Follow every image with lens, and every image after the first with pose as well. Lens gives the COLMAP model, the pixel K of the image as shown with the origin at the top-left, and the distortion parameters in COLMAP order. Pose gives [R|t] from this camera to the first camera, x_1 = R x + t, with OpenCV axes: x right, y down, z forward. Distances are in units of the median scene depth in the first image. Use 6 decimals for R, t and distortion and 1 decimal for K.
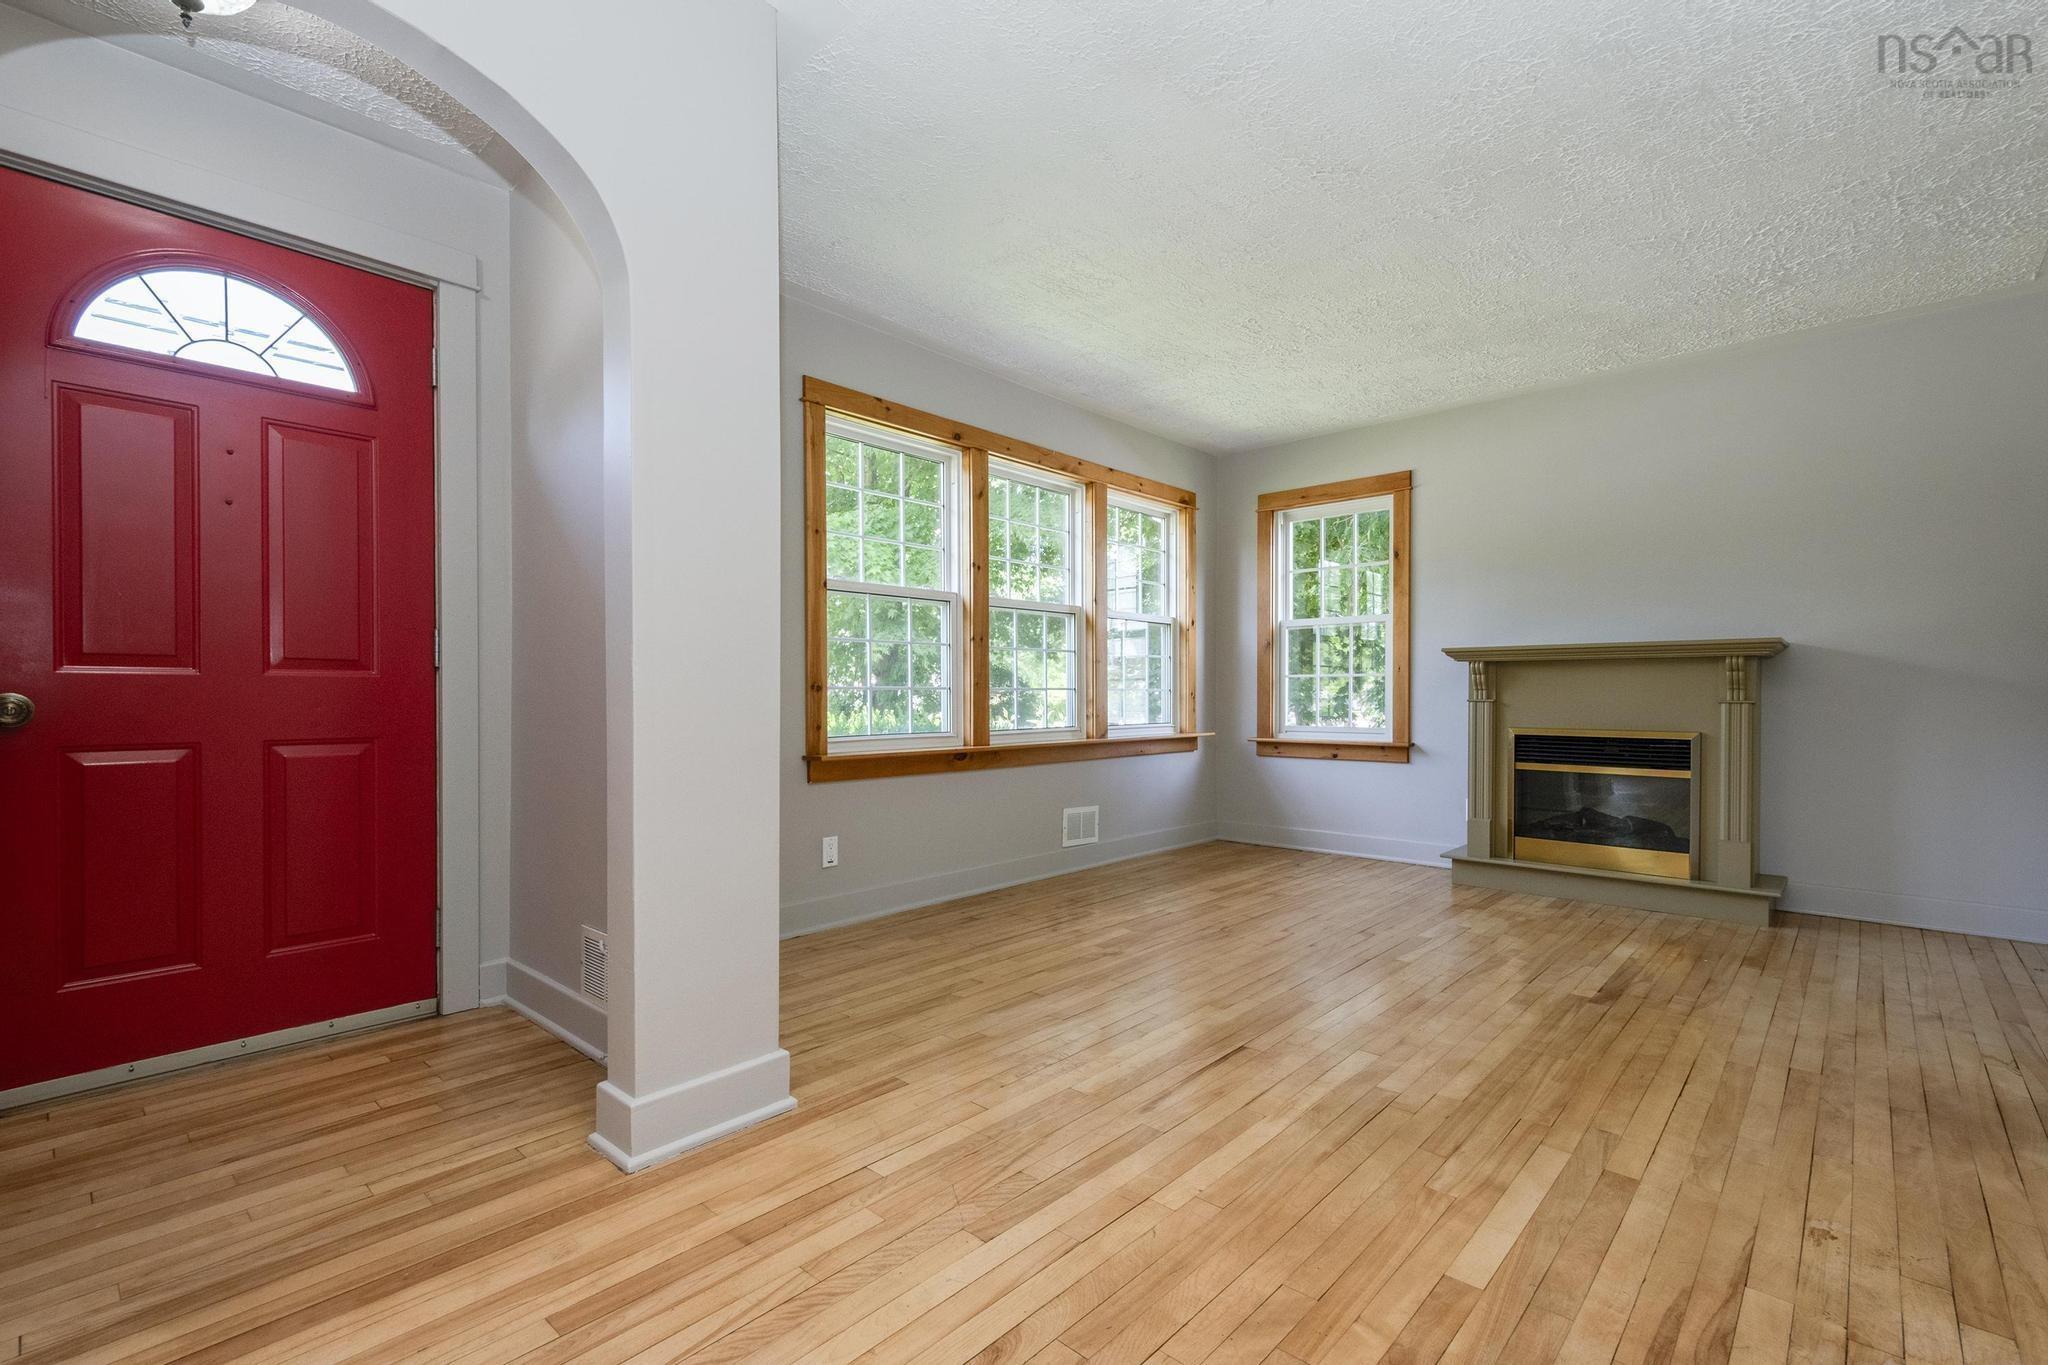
lens RADIAL K [[909.2, 0, 995.9], [0, 909.2, 687.4], [0, 0, 1]] dist [0.005704, 0.000124]
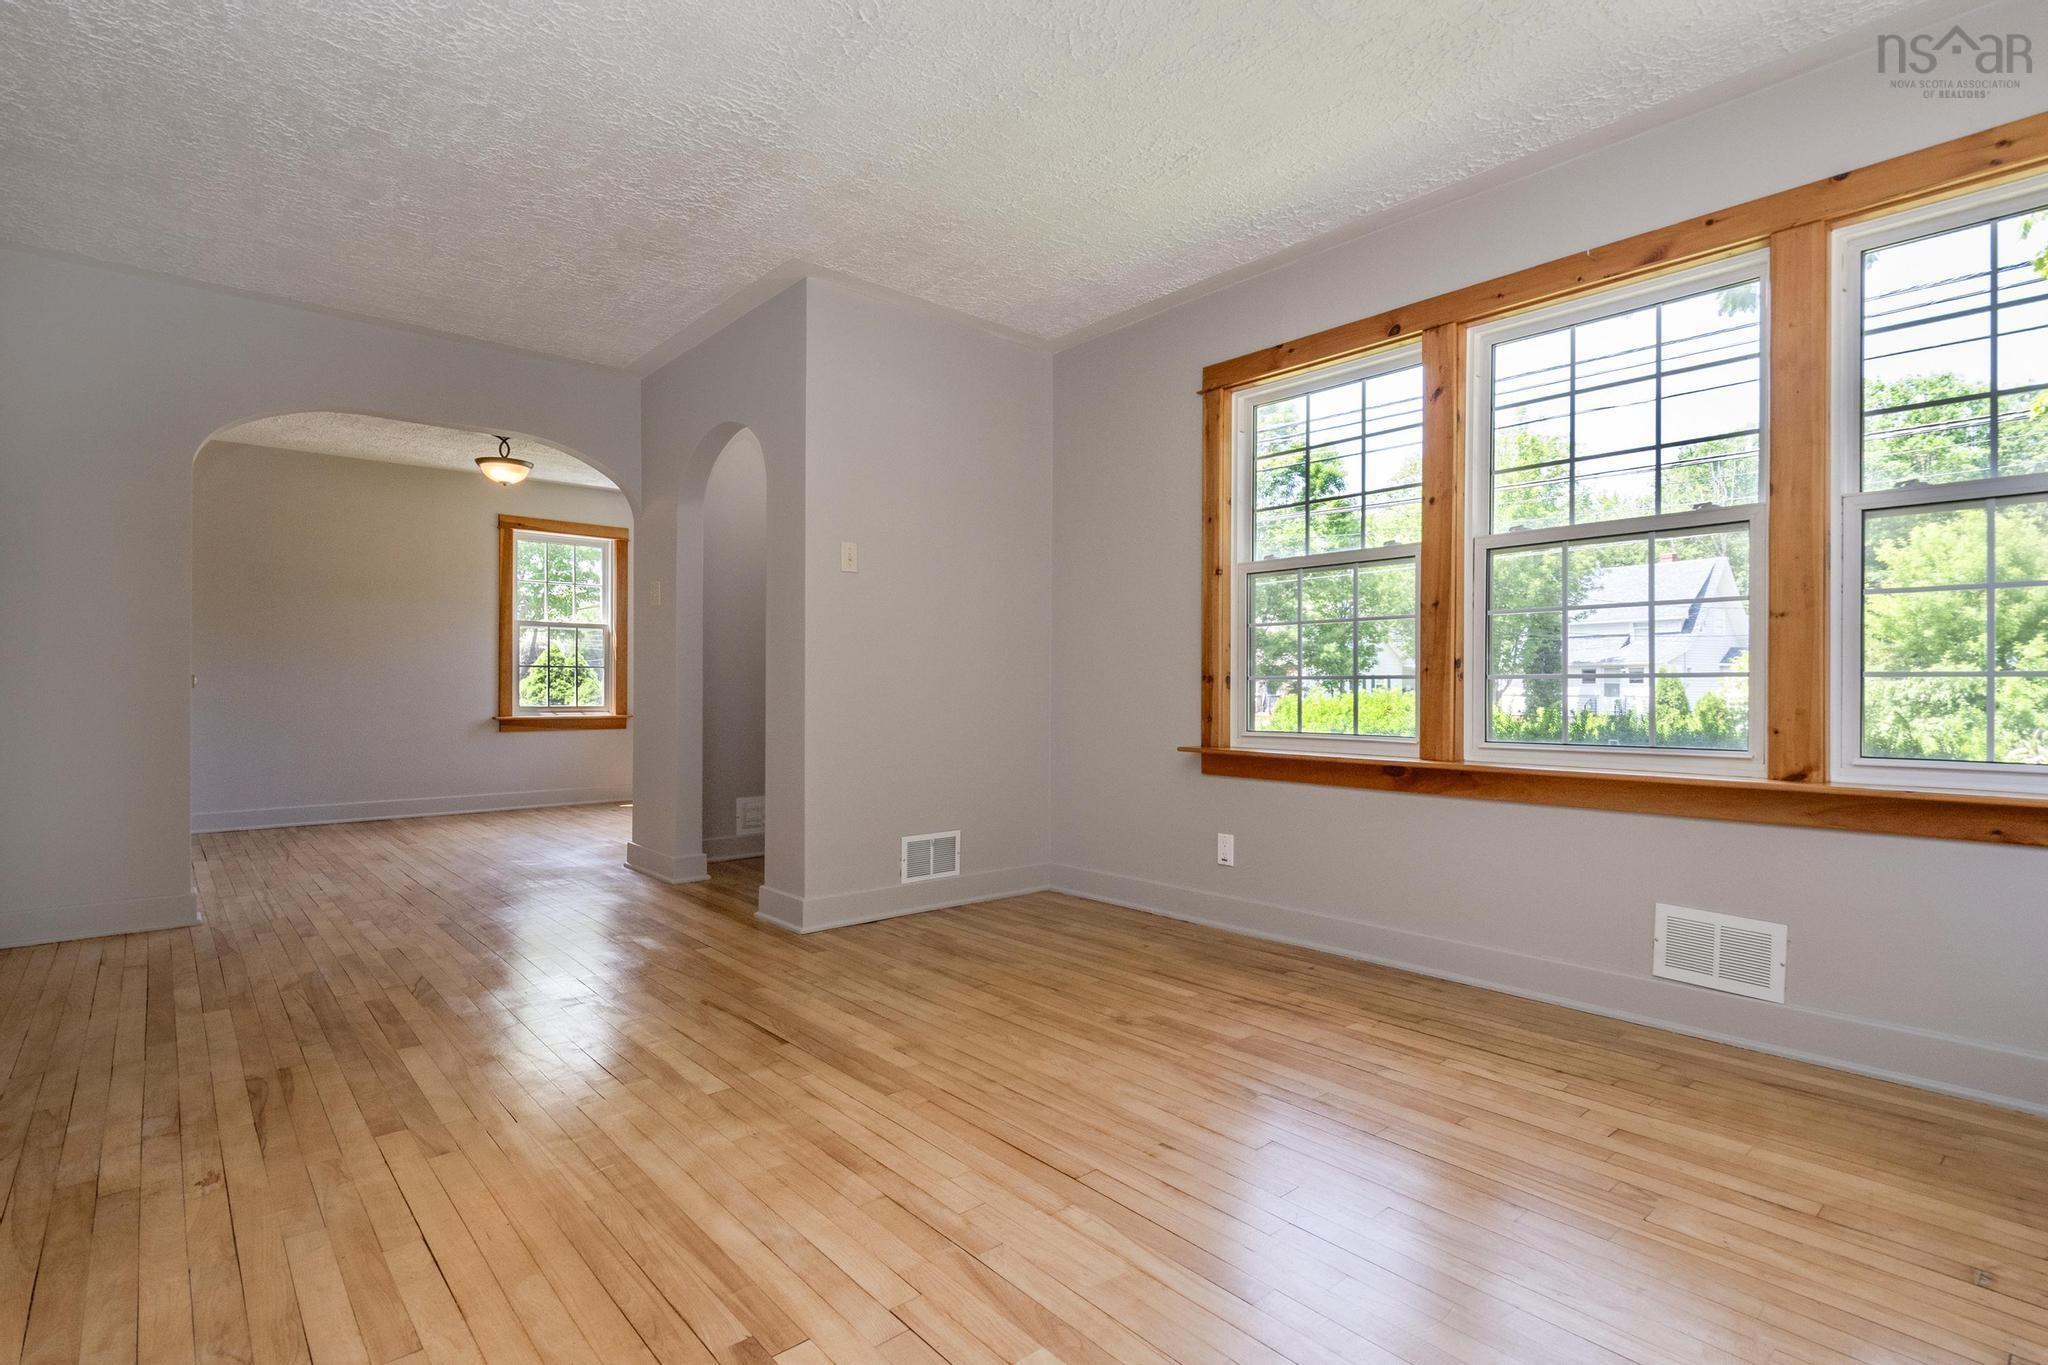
lens RADIAL K [[909.2, 0, 995.9], [0, 909.2, 687.4], [0, 0, 1]] dist [0.005704, 0.000124]
pose [[-0.060945, 0.003961, -0.998133, 0.892657], [0.005888, 0.999976, 0.003609, 0.005912], [0.998124, -0.005657, -0.060967, 0.927476]]
